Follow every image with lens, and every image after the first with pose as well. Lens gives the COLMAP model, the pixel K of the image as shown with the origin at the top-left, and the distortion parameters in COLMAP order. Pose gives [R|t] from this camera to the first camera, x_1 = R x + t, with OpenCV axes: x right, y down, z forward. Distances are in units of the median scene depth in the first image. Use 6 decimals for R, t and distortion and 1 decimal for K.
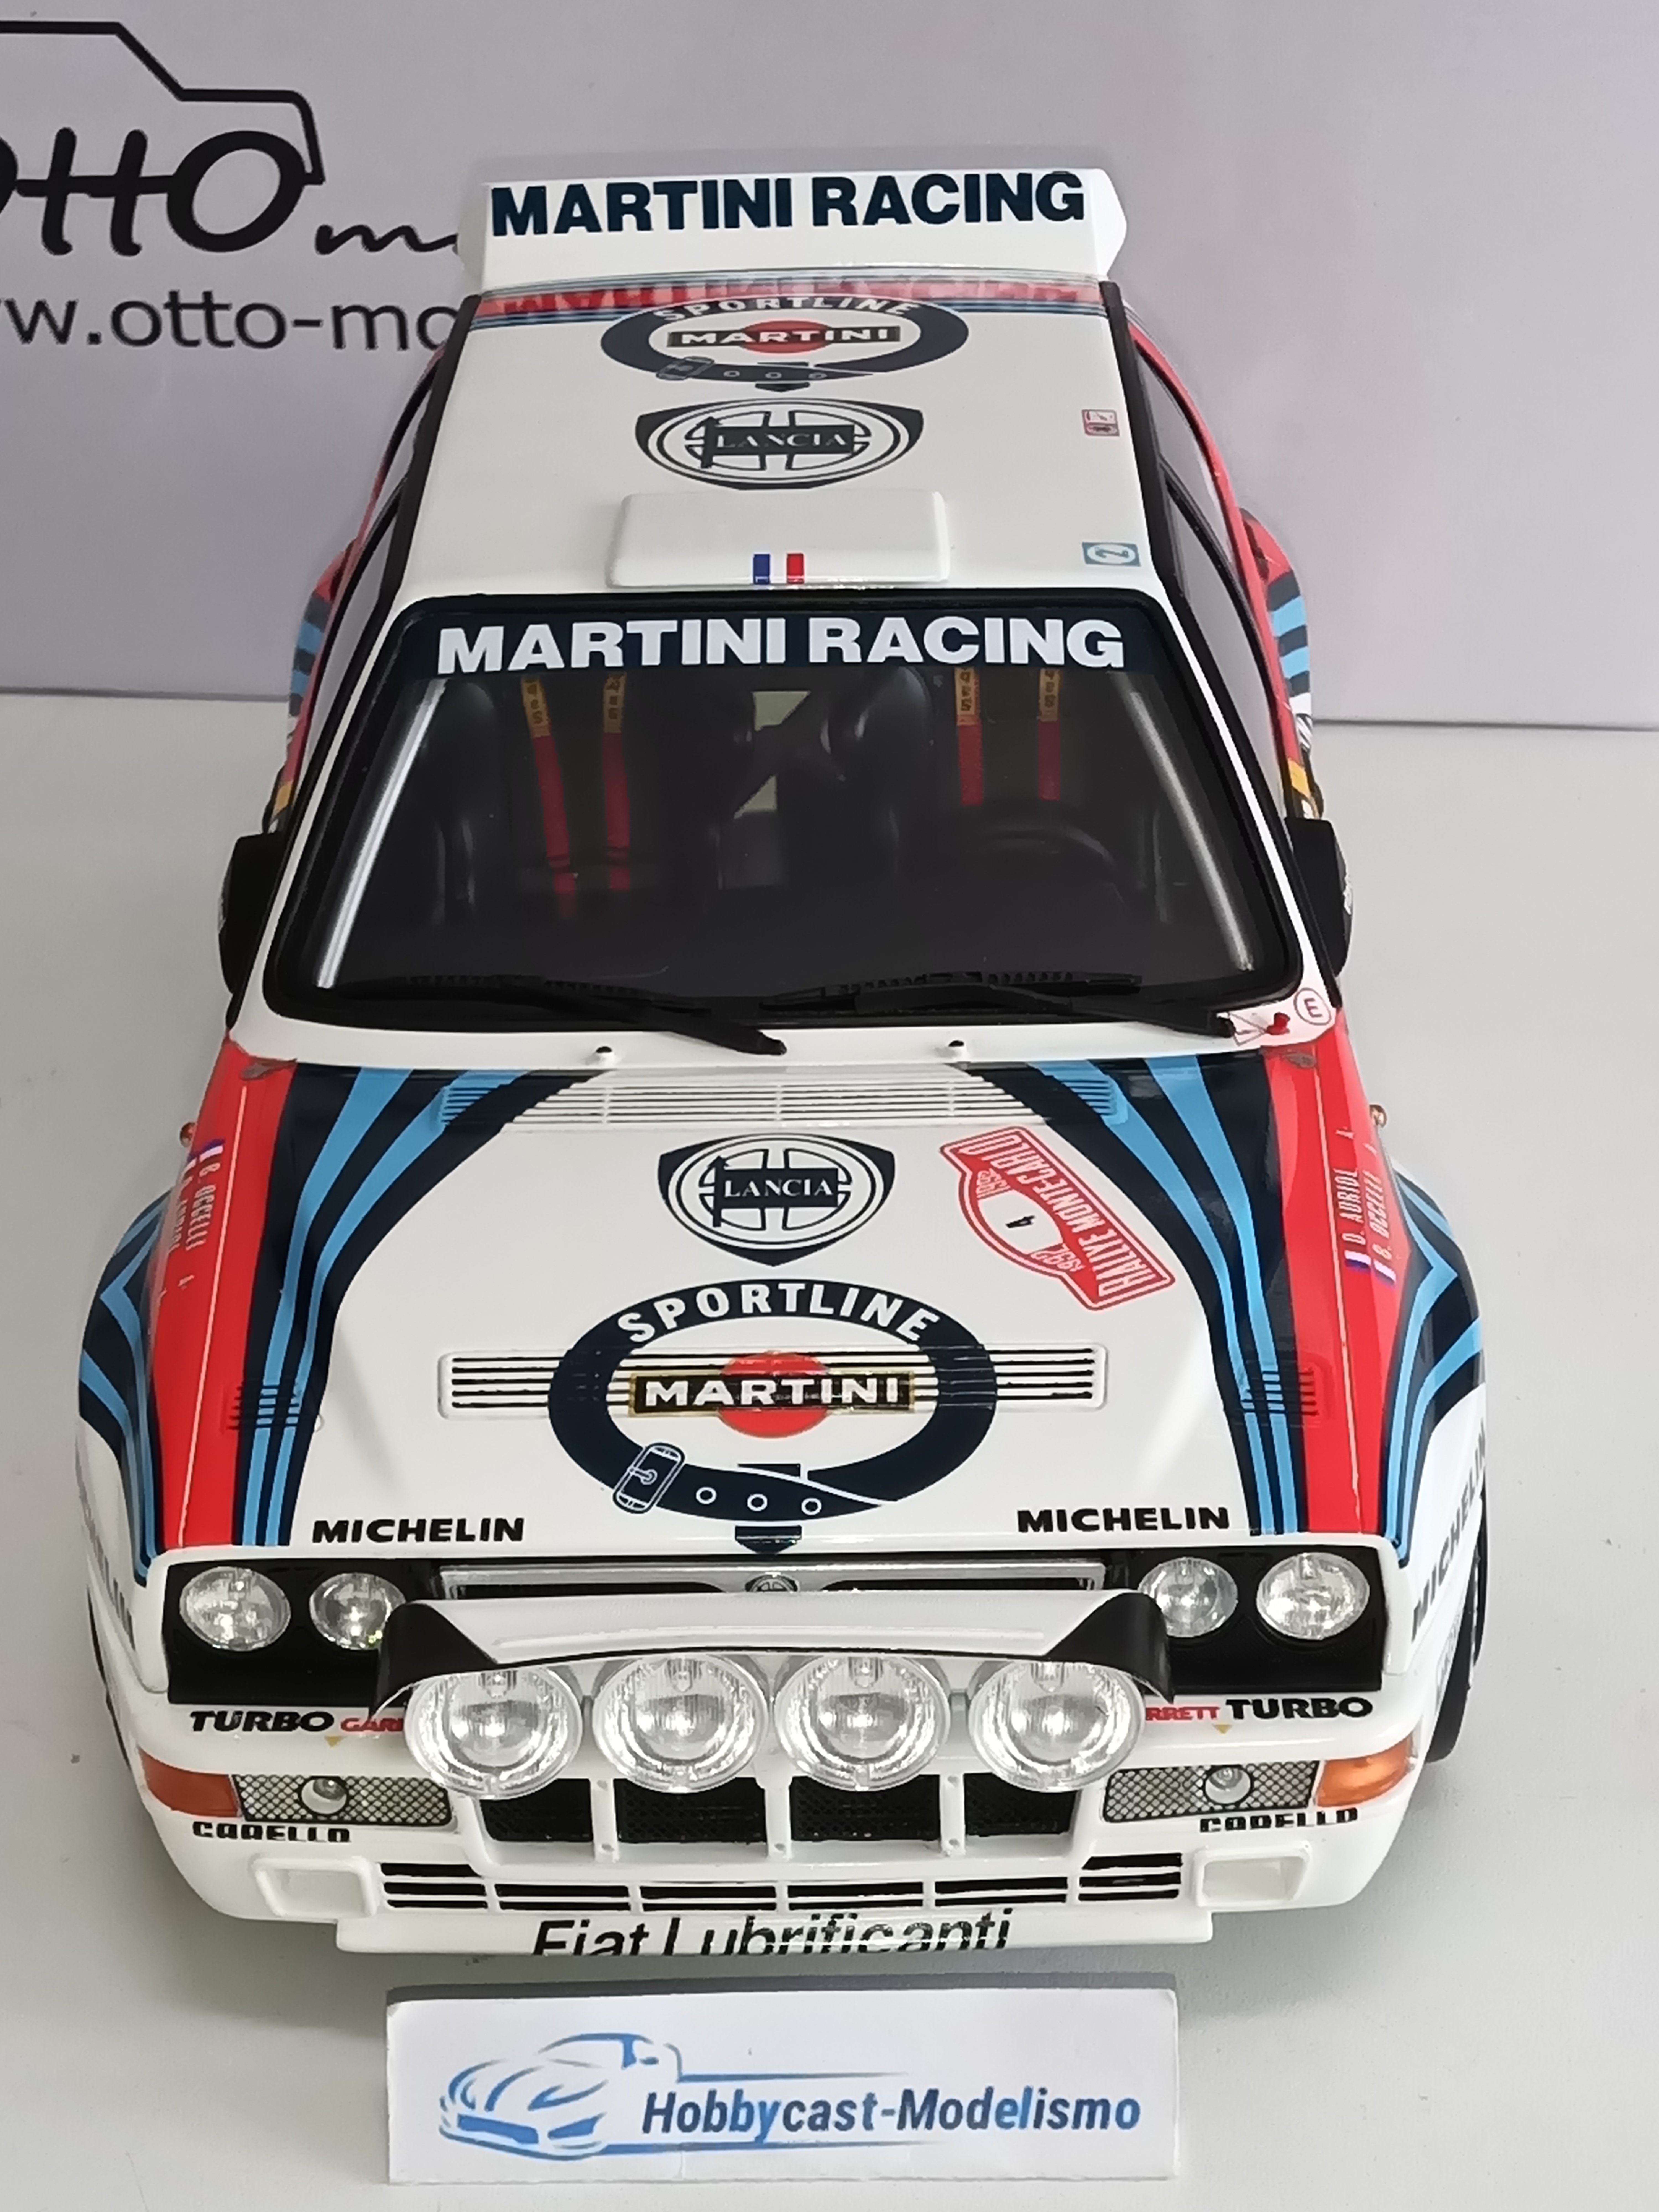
lens RADIAL K [[4141.3, 0, 829.6], [0, 4141.3, 1193.2], [0, 0, 1]] dist [0.151750, -0.198539]
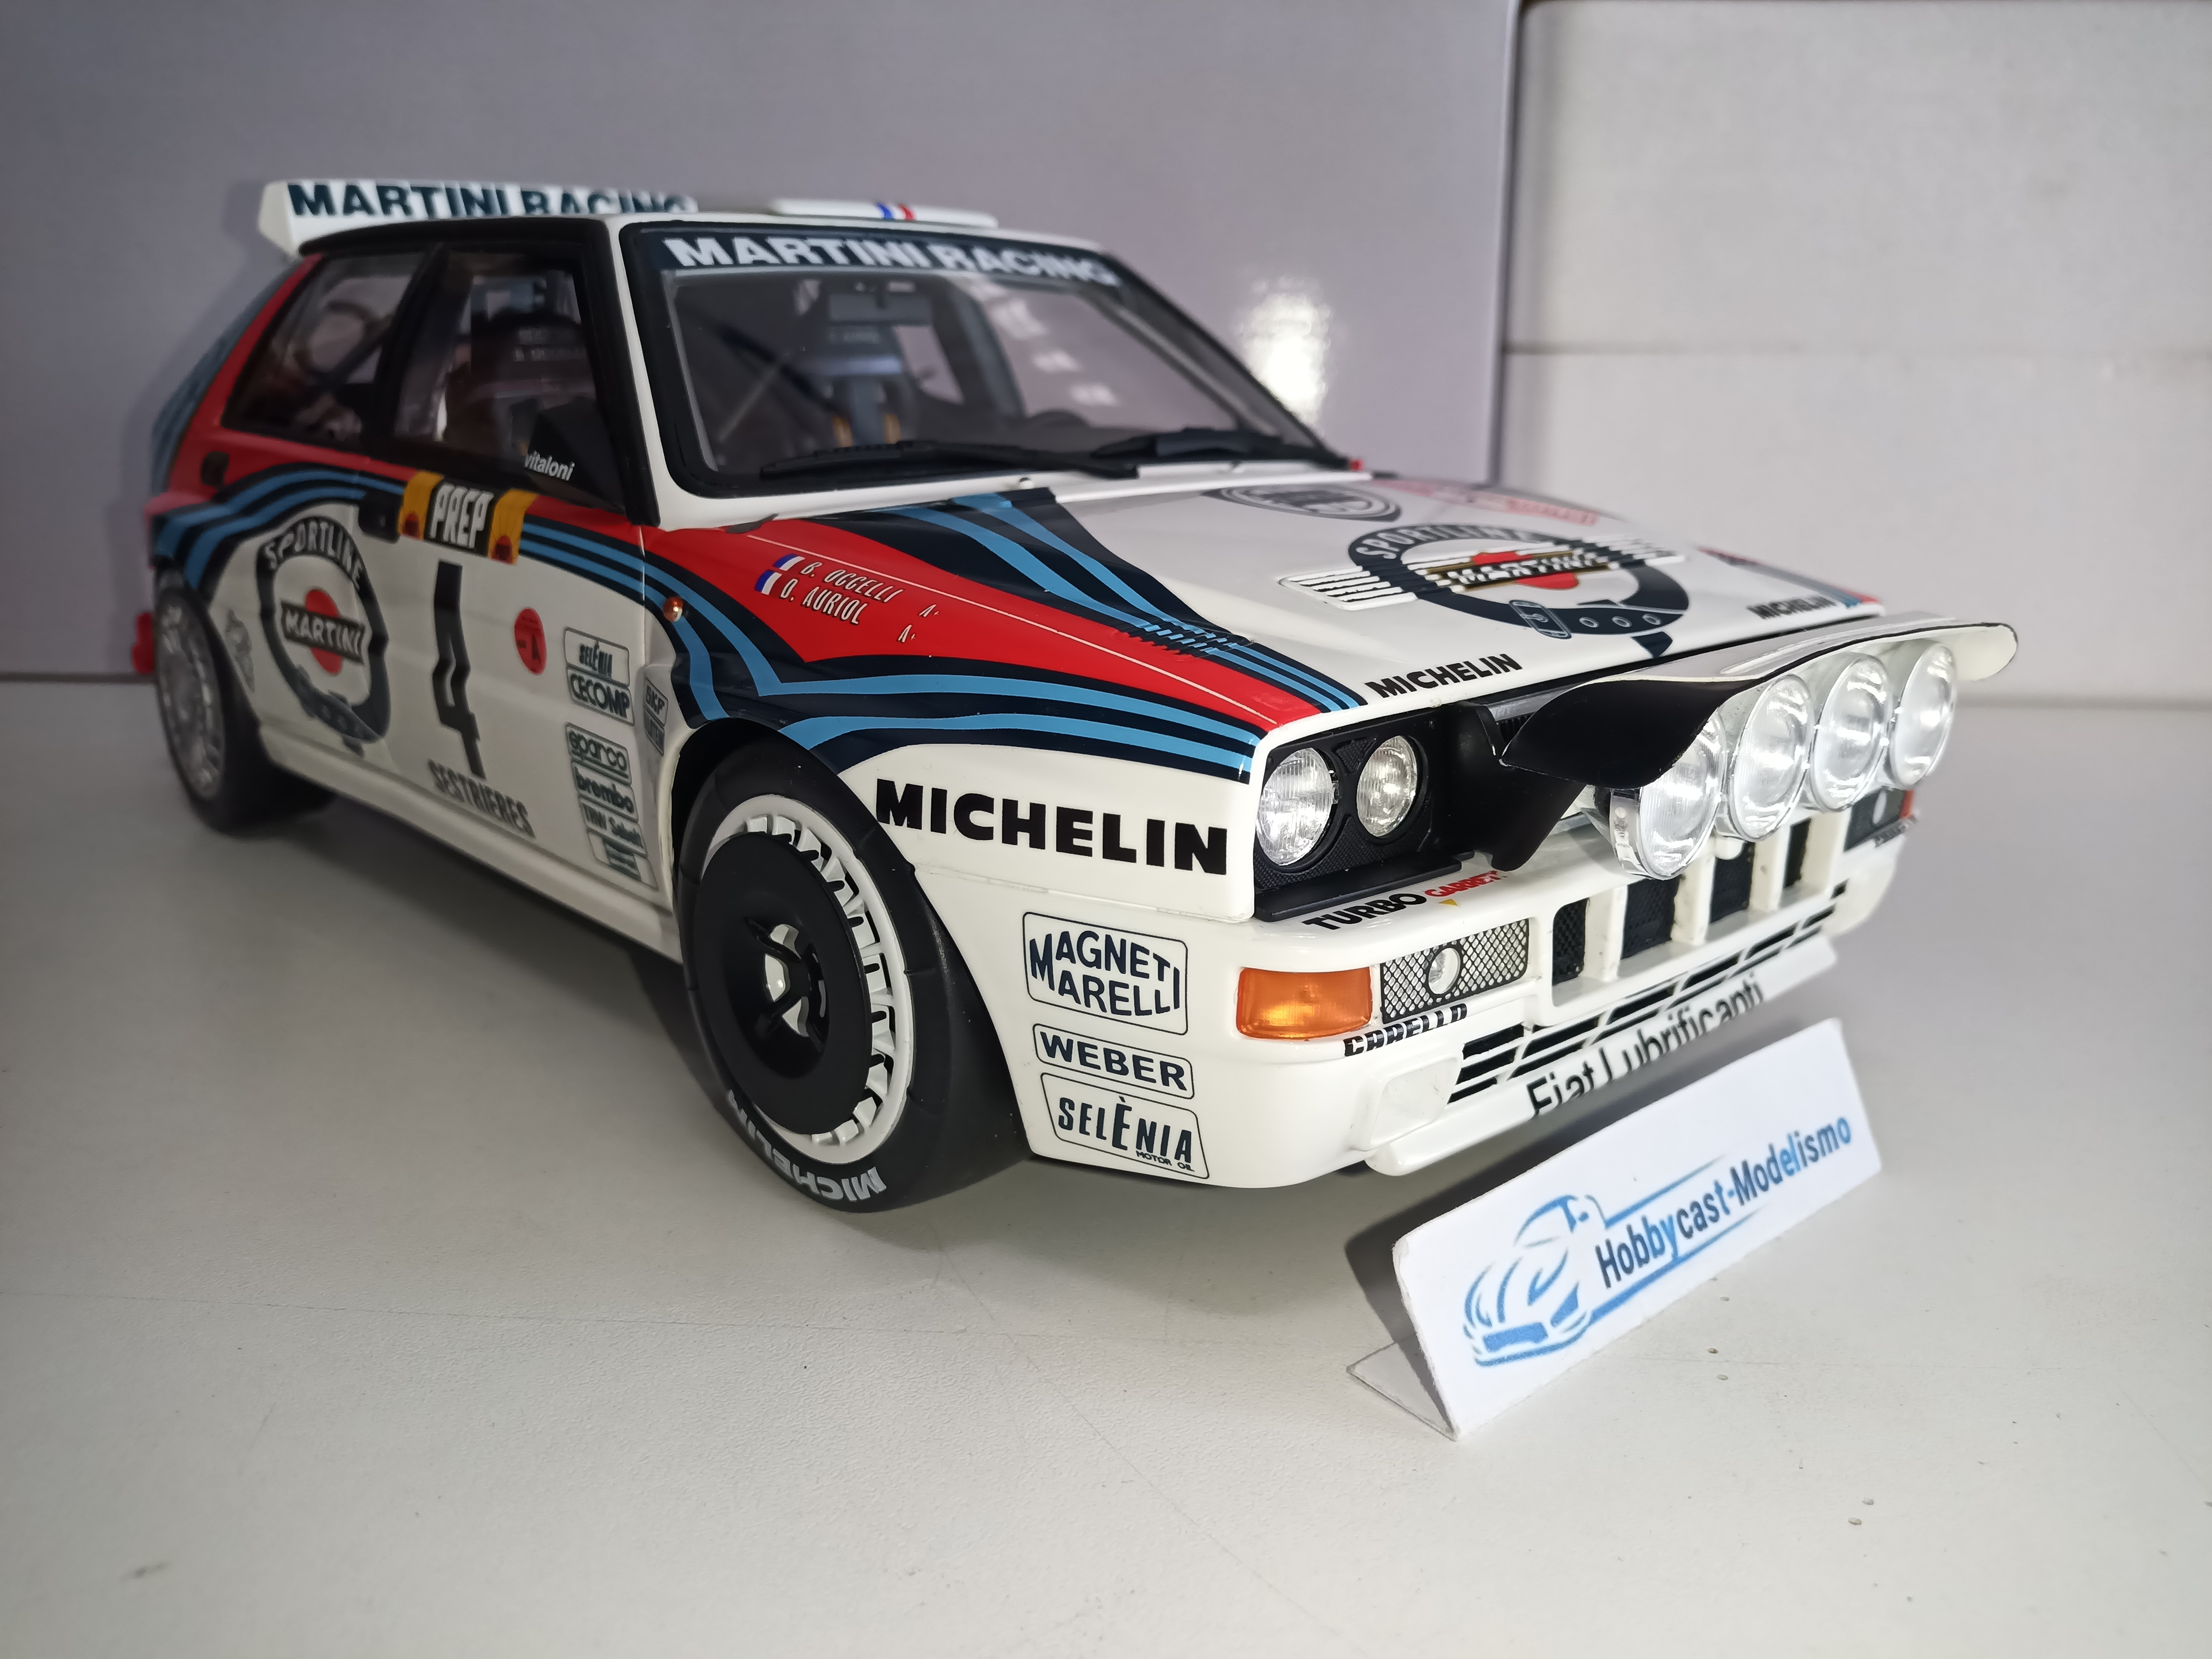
lens RADIAL K [[1742.9, 0, 1106.0], [0, 1742.9, 829.5], [0, 0, 1]] dist [0.054235, -0.194344]
pose [[0.732932, -0.160353, 0.661133, -0.354773], [0.304569, 0.946334, -0.108120, 0.110639], [-0.608315, 0.280605, 0.742437, 0.616488]]
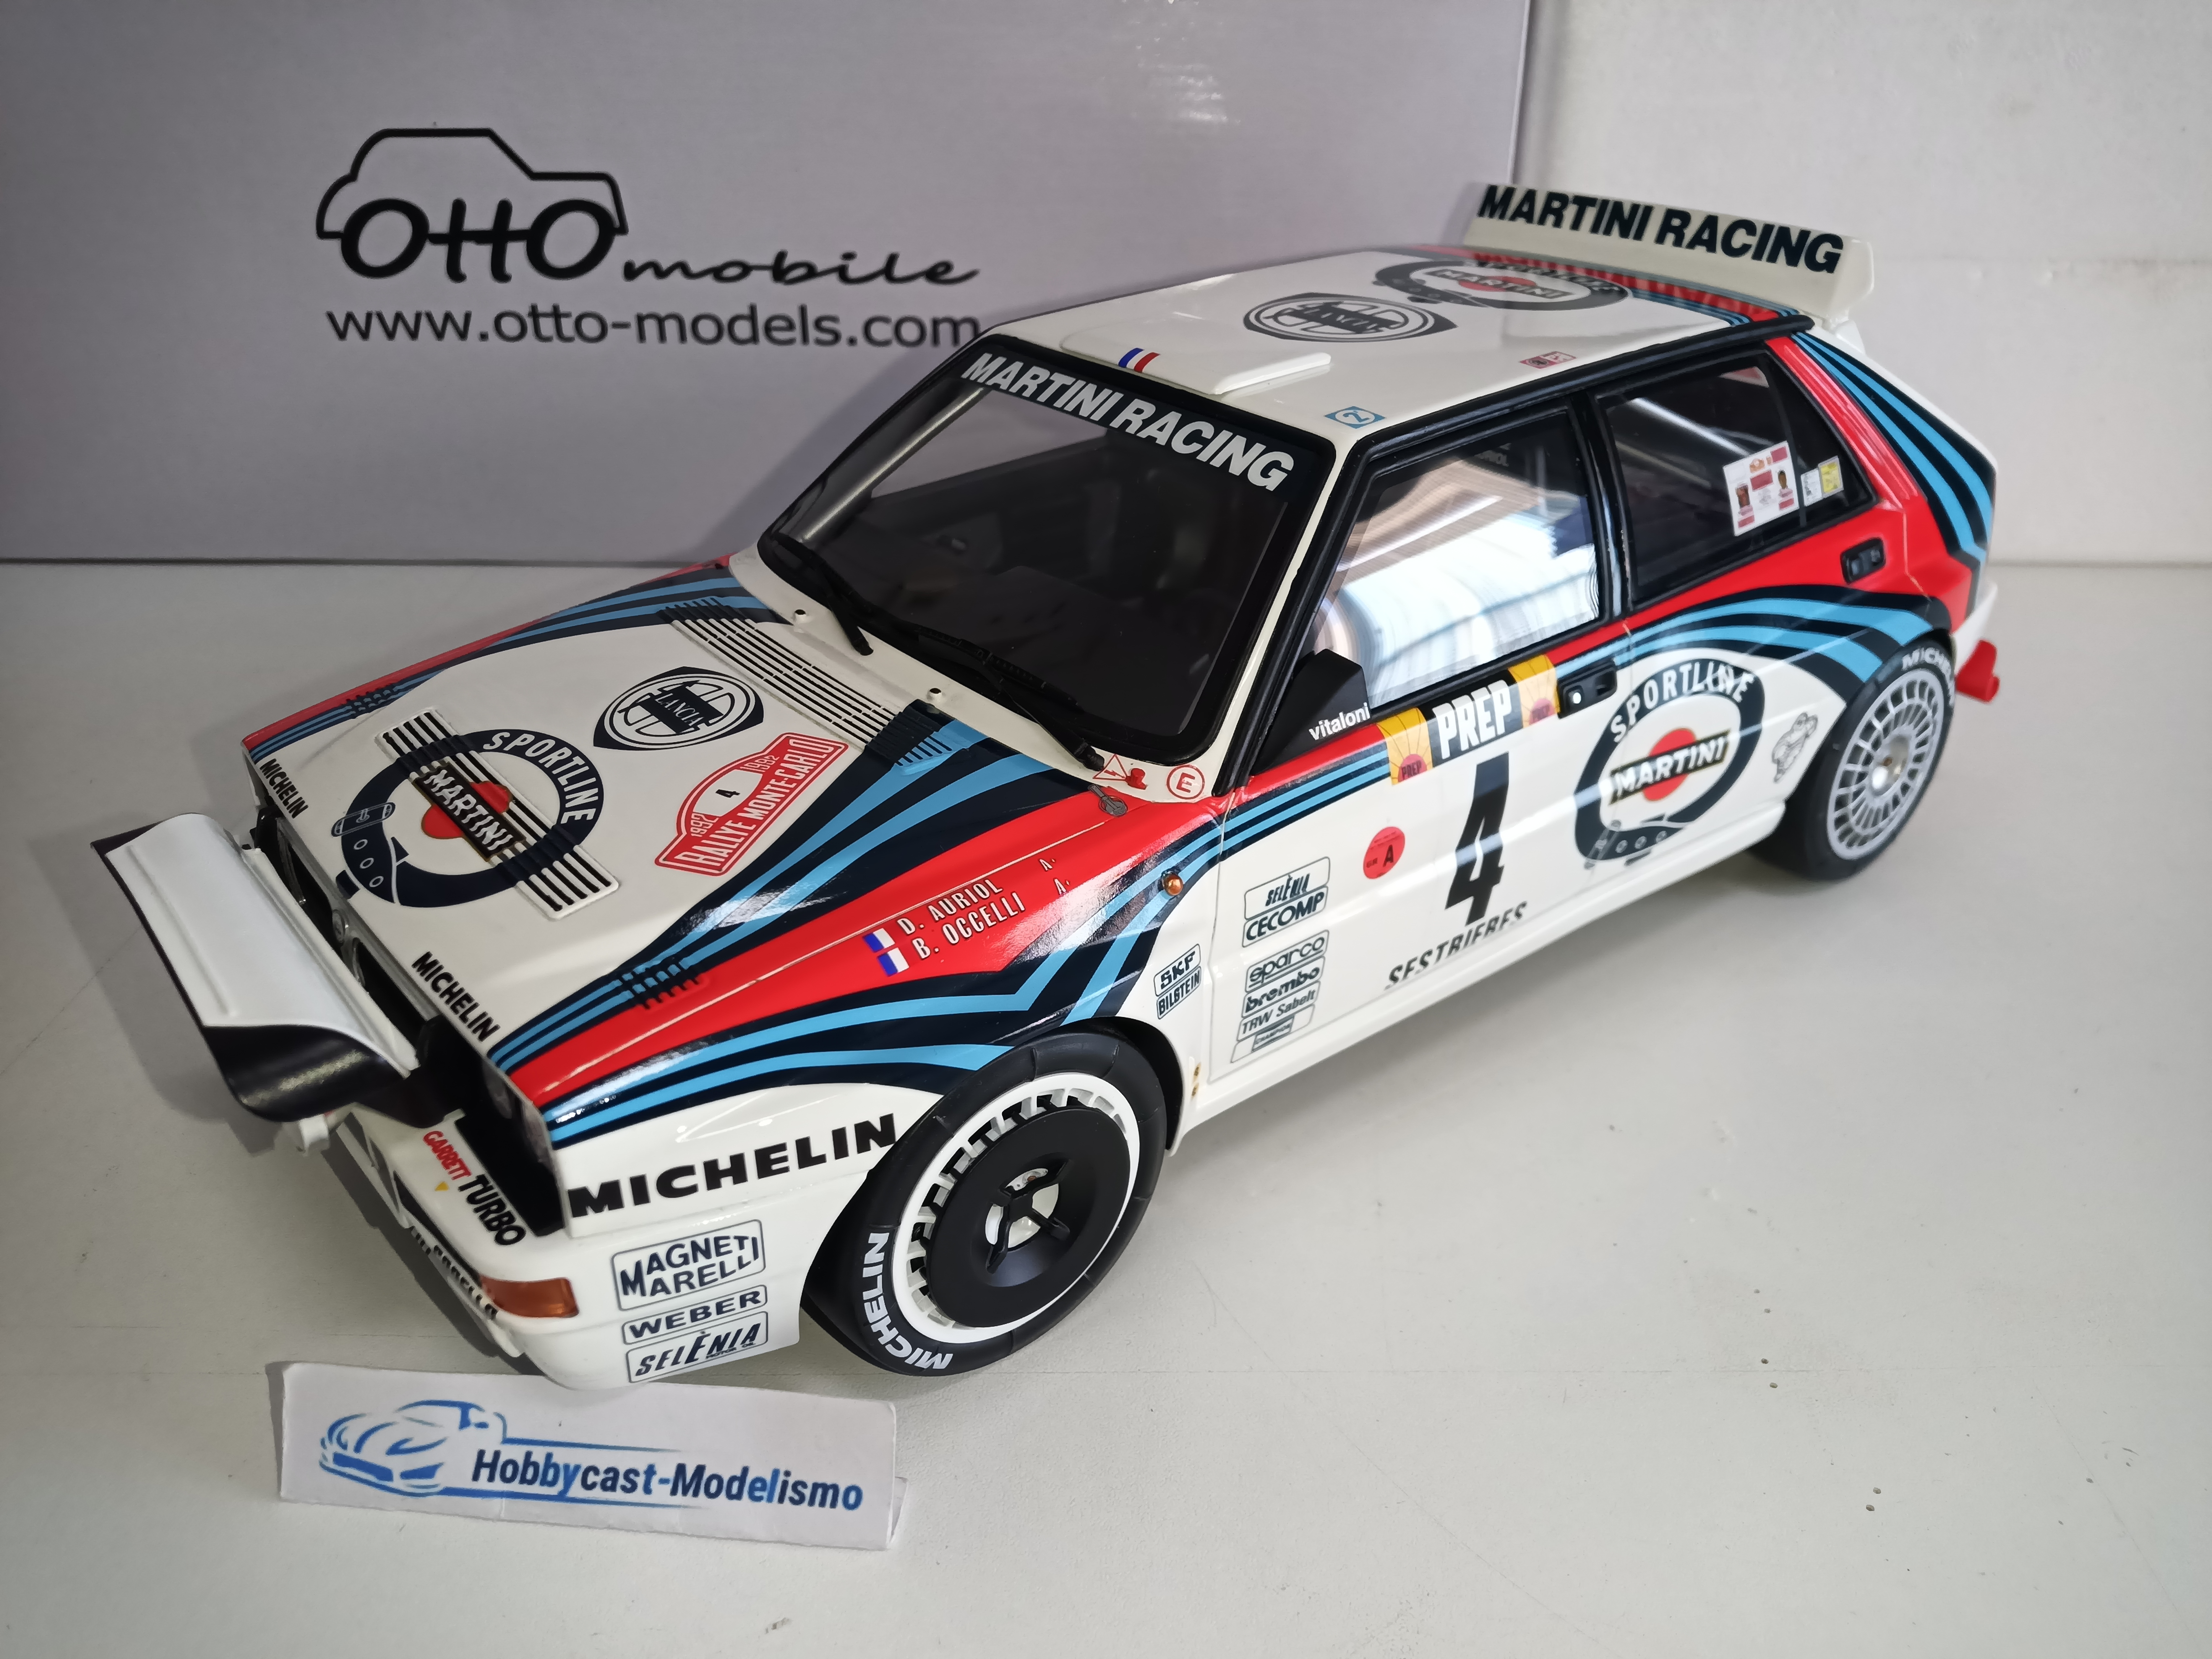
lens RADIAL K [[1683.0, 0, 1117.0], [0, 1683.0, 827.2], [0, 0, 1]] dist [0.075781, -0.172396]
pose [[0.633080, 0.395322, -0.665530, 0.416483], [-0.383625, 0.906983, 0.173823, -0.105754], [0.672340, 0.145270, 0.725848, 0.619301]]
